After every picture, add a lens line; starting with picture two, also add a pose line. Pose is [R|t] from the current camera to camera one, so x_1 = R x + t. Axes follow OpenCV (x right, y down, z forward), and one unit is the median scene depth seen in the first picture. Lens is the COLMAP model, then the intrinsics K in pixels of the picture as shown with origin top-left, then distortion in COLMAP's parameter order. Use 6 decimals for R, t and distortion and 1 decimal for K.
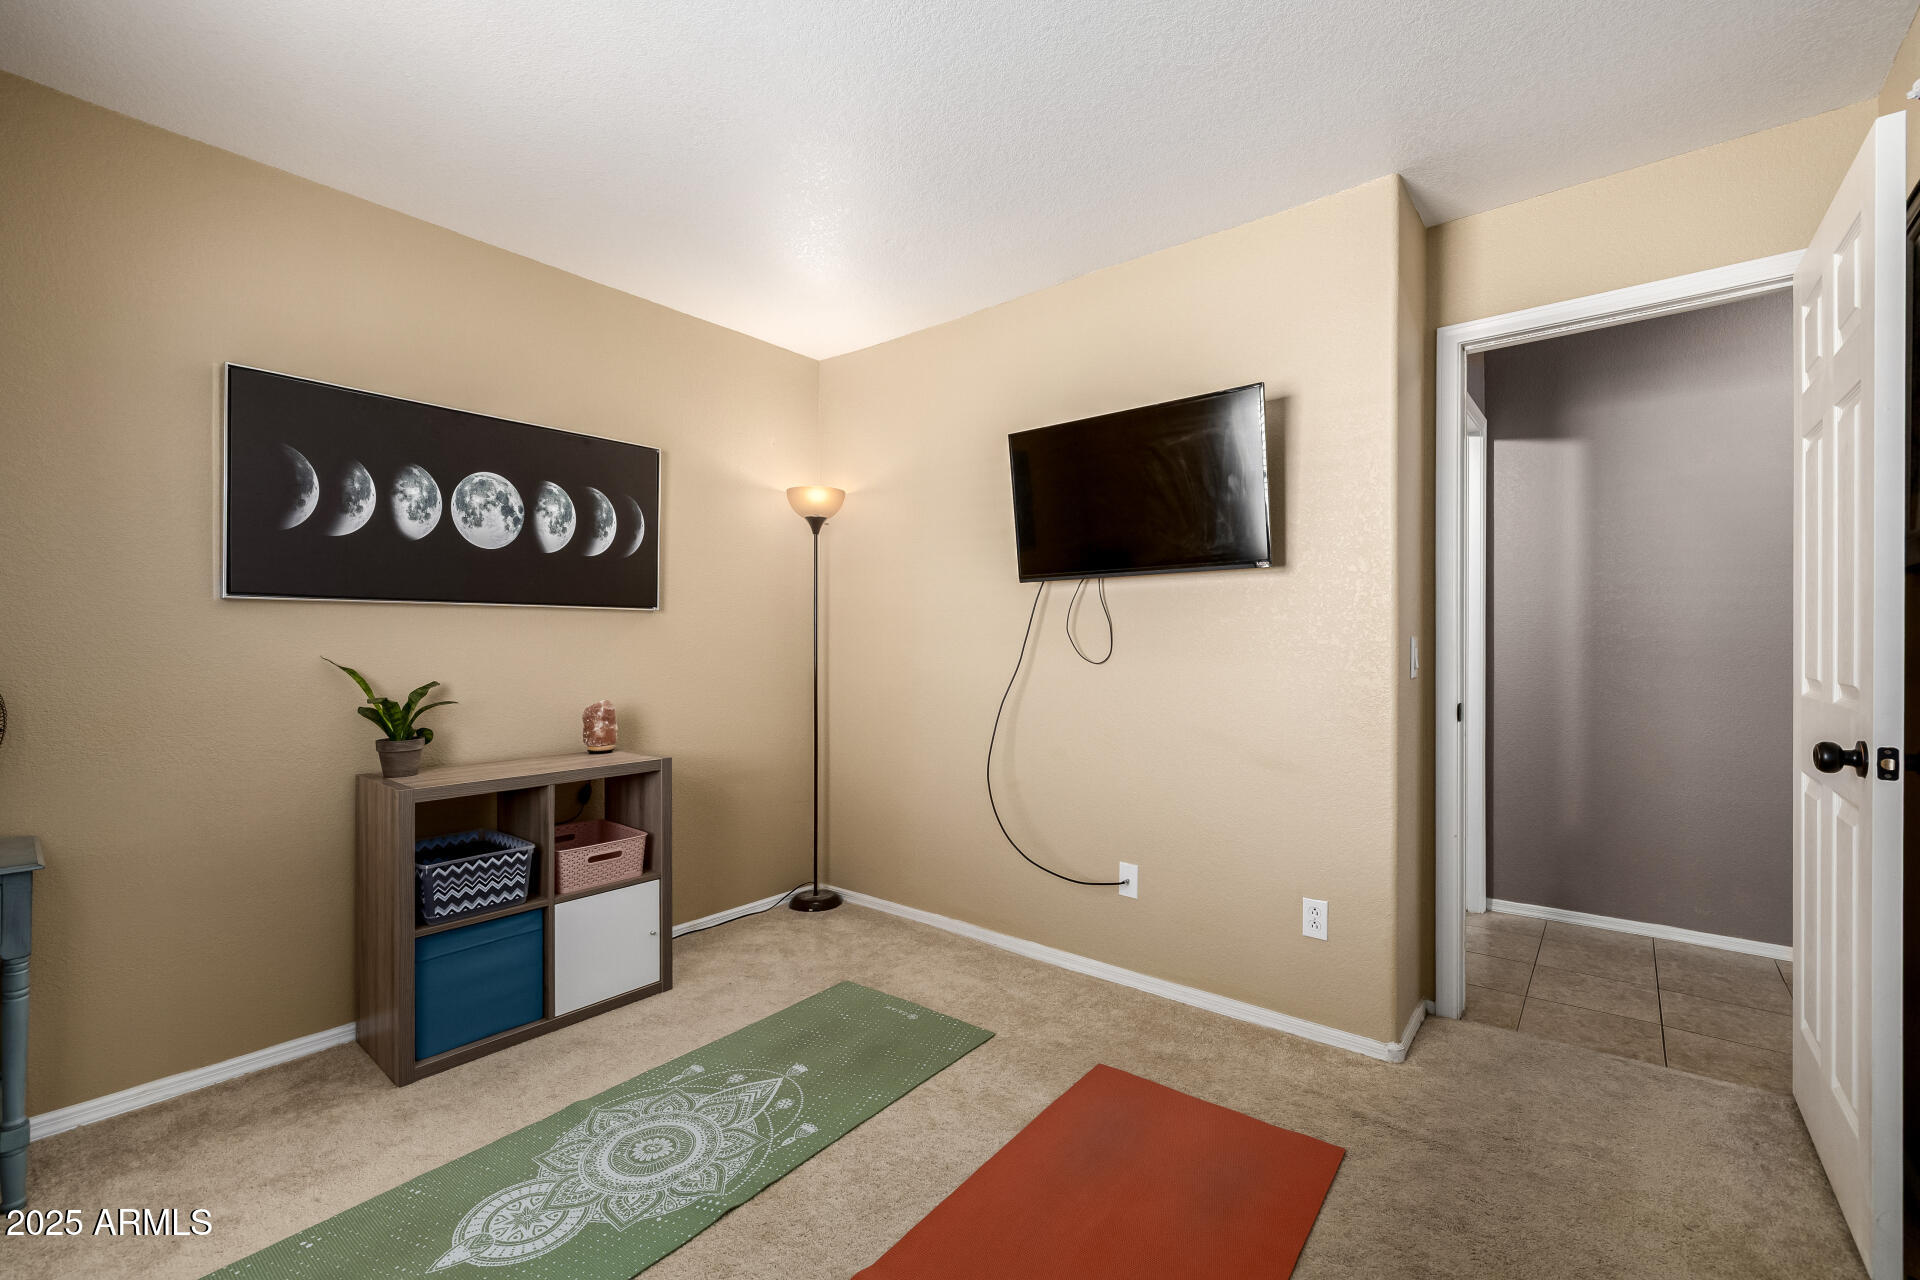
lens RADIAL K [[803.1, 0, 973.0], [0, 803.1, 643.4], [0, 0, 1]] dist [0.000603, -0.000134]
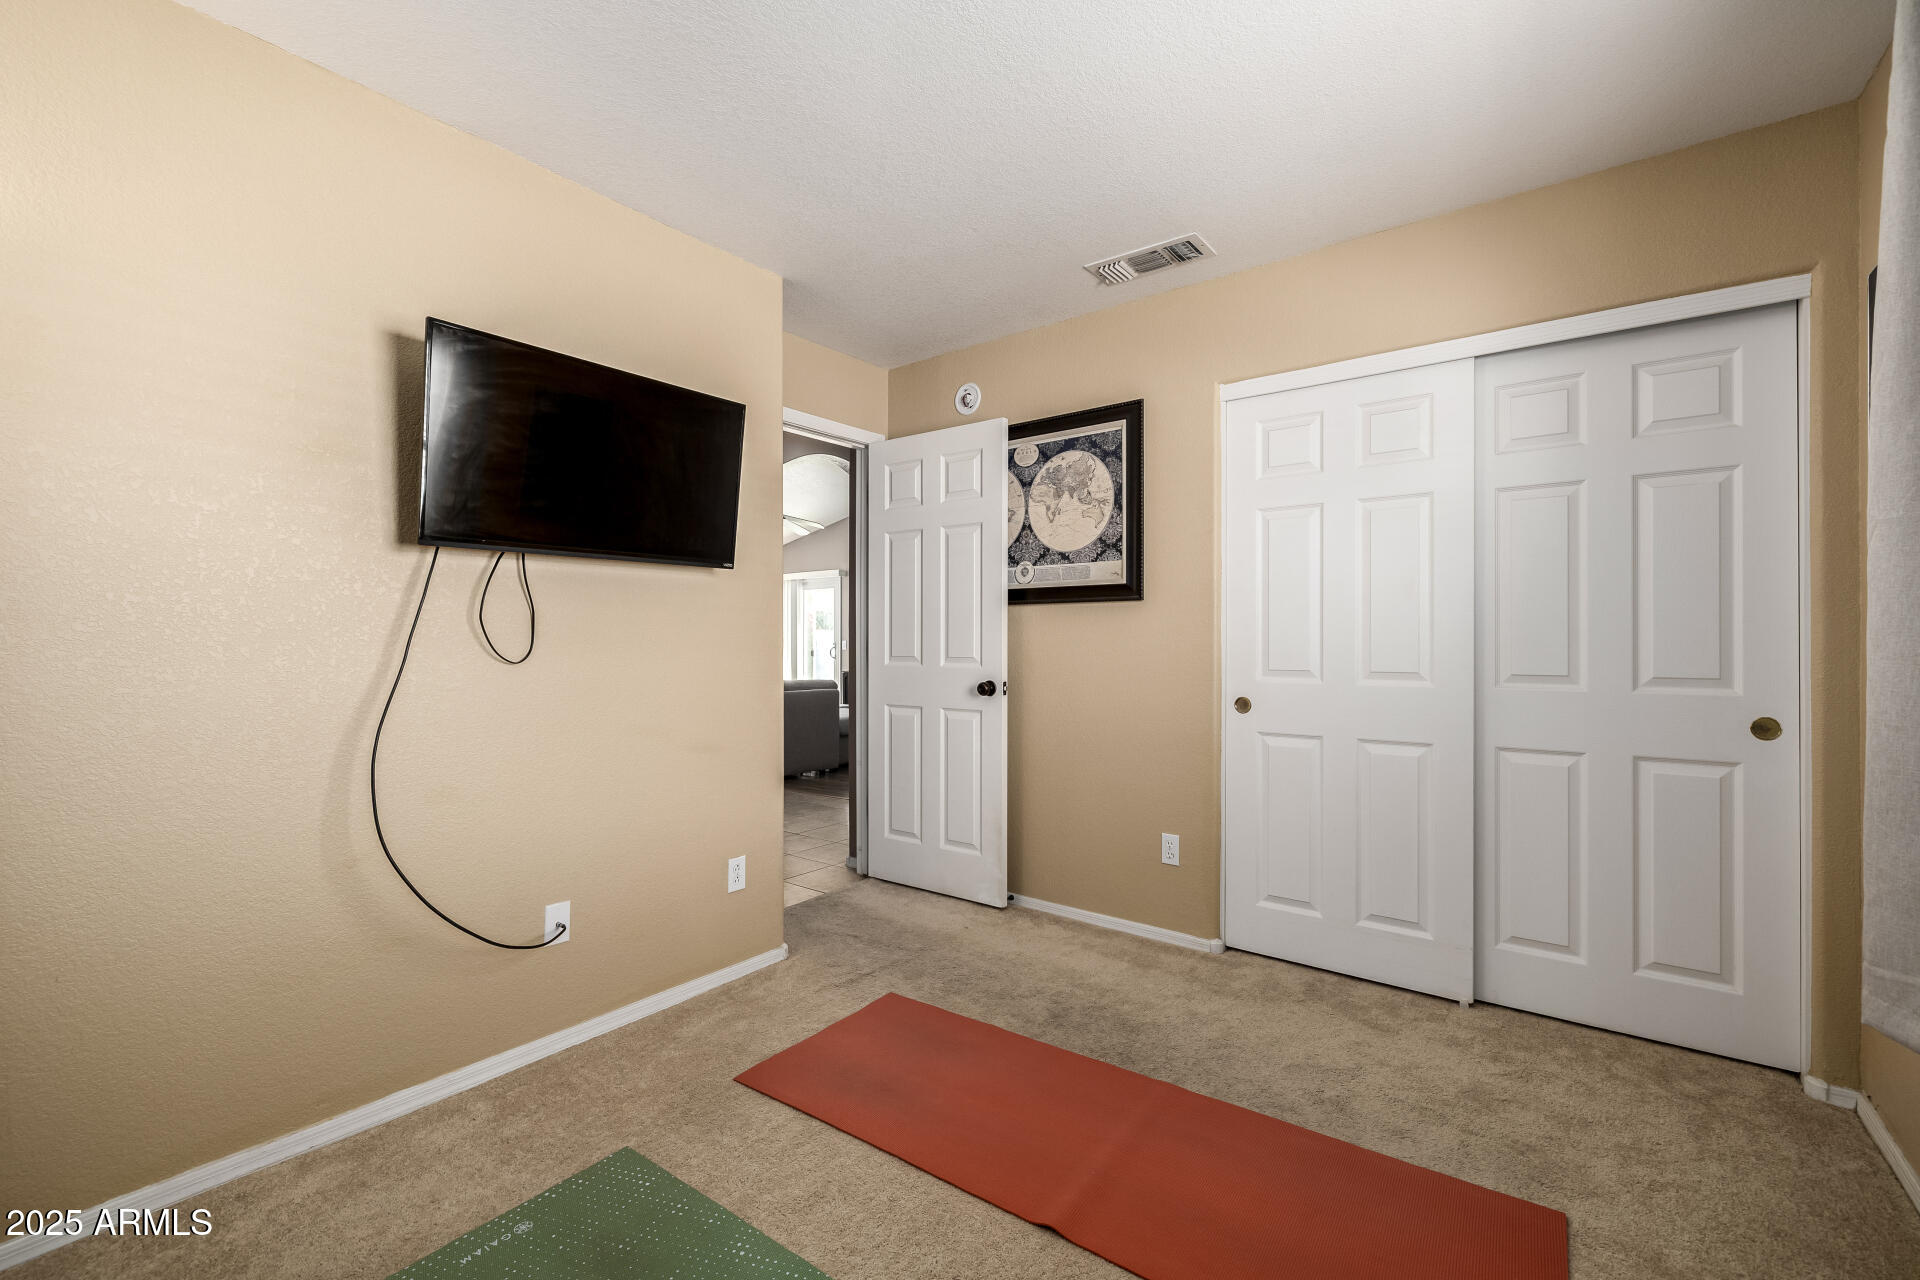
lens RADIAL K [[817.4, 0, 960.1], [0, 817.4, 651.0], [0, 0, 1]] dist [0.000499, 0.000159]
pose [[-0.021251, -0.014805, 0.999665, -0.753016], [0.001840, 0.999888, 0.014847, 0.001192], [-0.999772, 0.002155, -0.021221, 0.690427]]
